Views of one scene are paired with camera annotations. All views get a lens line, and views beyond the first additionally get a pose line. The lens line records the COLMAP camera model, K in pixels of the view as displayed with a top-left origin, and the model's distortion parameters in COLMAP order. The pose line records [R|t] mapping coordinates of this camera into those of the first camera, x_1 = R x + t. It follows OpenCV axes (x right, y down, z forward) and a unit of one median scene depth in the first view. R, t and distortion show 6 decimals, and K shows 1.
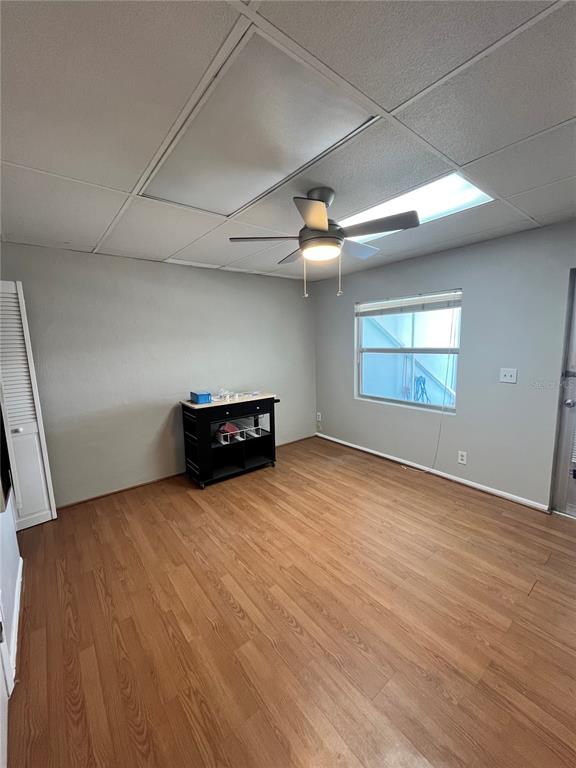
lens RADIAL K [[309.7, 0, 287.8], [0, 309.7, 383.8], [0, 0, 1]] dist [0.002729, 0.000932]
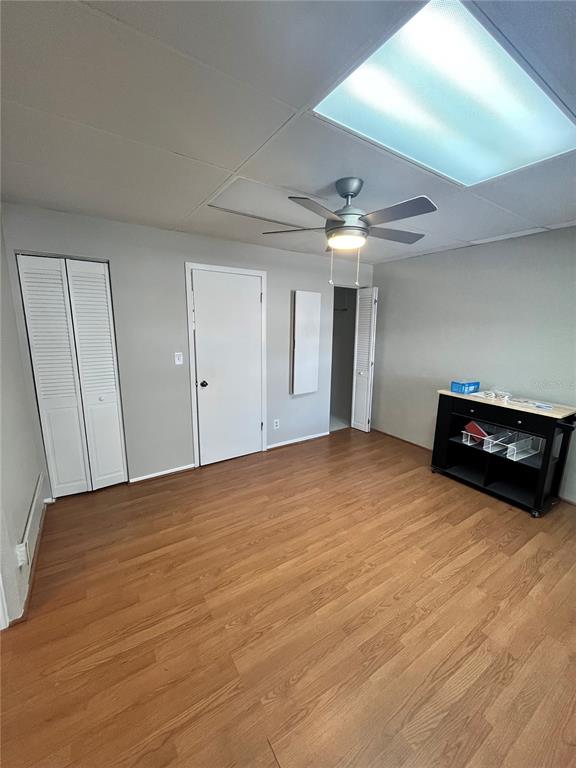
lens RADIAL K [[309.7, 0, 287.2], [0, 309.7, 385.5], [0, 0, 1]] dist [0.002729, 0.000932]
pose [[-0.096116, 0.212661, -0.972387, 0.815756], [-0.151682, 0.962371, 0.225464, -0.106272], [0.983745, 0.169165, -0.060243, 0.633390]]
